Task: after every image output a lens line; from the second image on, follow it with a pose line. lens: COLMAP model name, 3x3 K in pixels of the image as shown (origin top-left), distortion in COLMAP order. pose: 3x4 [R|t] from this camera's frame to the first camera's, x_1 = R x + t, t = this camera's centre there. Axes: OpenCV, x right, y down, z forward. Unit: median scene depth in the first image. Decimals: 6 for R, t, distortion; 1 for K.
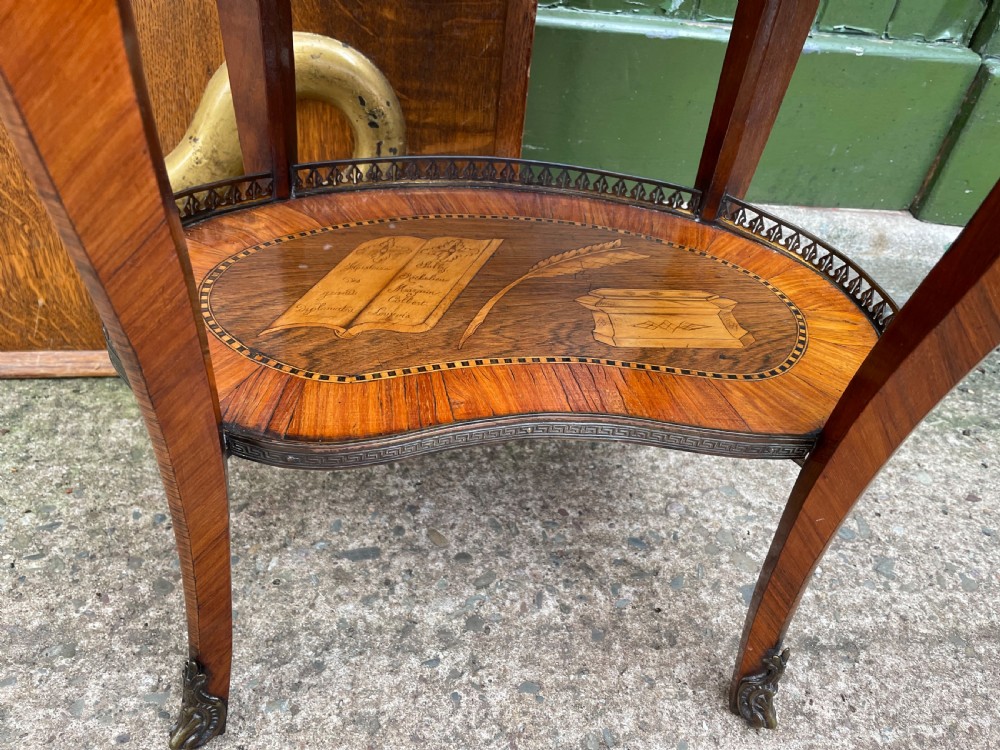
lens RADIAL K [[764.5, 0, 510.2], [0, 764.5, 368.4], [0, 0, 1]] dist [0.082726, -0.116792]
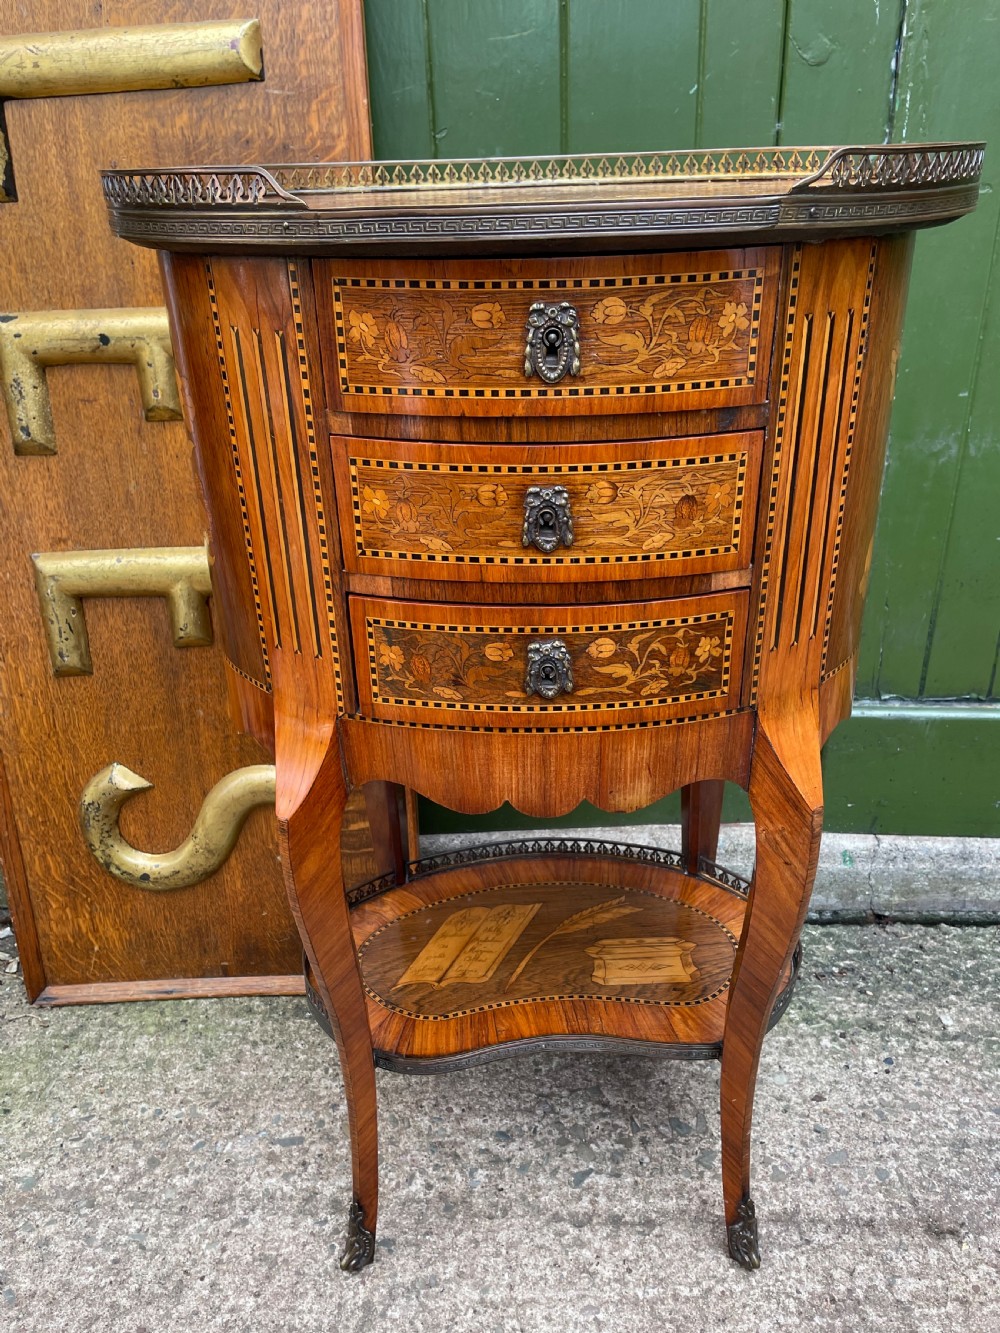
lens RADIAL K [[1020.1, 0, 504.4], [0, 1020.1, 655.1], [0, 0, 1]] dist [0.082185, -0.118637]
pose [[0.976613, -0.083936, -0.197943, 0.609068], [0.033558, 0.968873, -0.245273, -0.131233], [0.212369, 0.232894, 0.949031, -0.853896]]
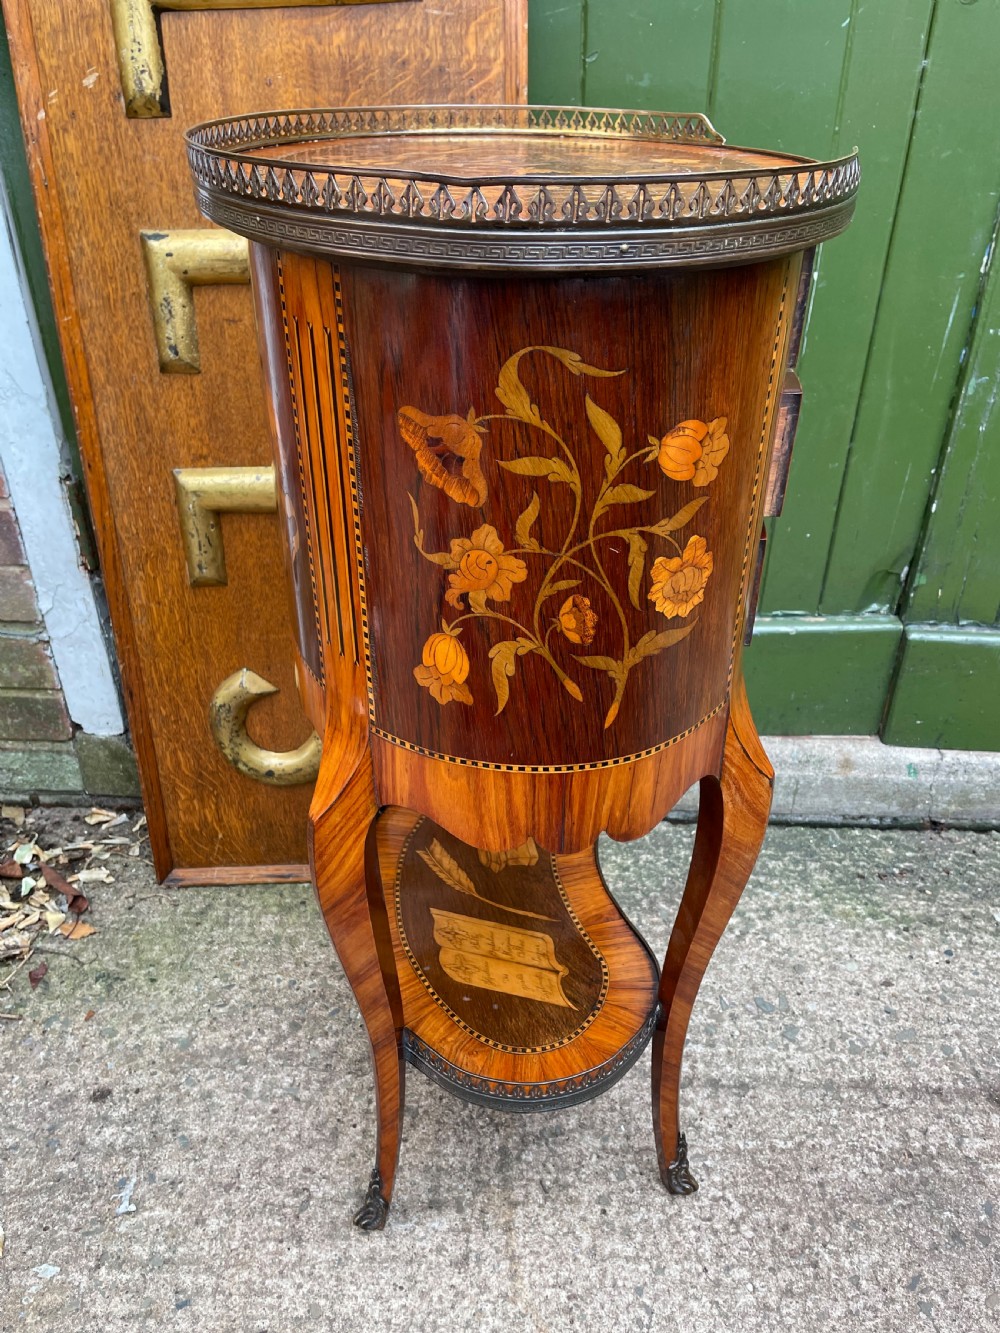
lens RADIAL K [[1019.0, 0, 497.5], [0, 1019.0, 666.2], [0, 0, 1]] dist [0.082726, -0.116792]
pose [[0.980984, -0.035948, -0.190733, 0.376902], [0.011325, 0.991625, -0.128650, -0.170341], [0.193760, 0.124044, 0.973175, -1.029206]]
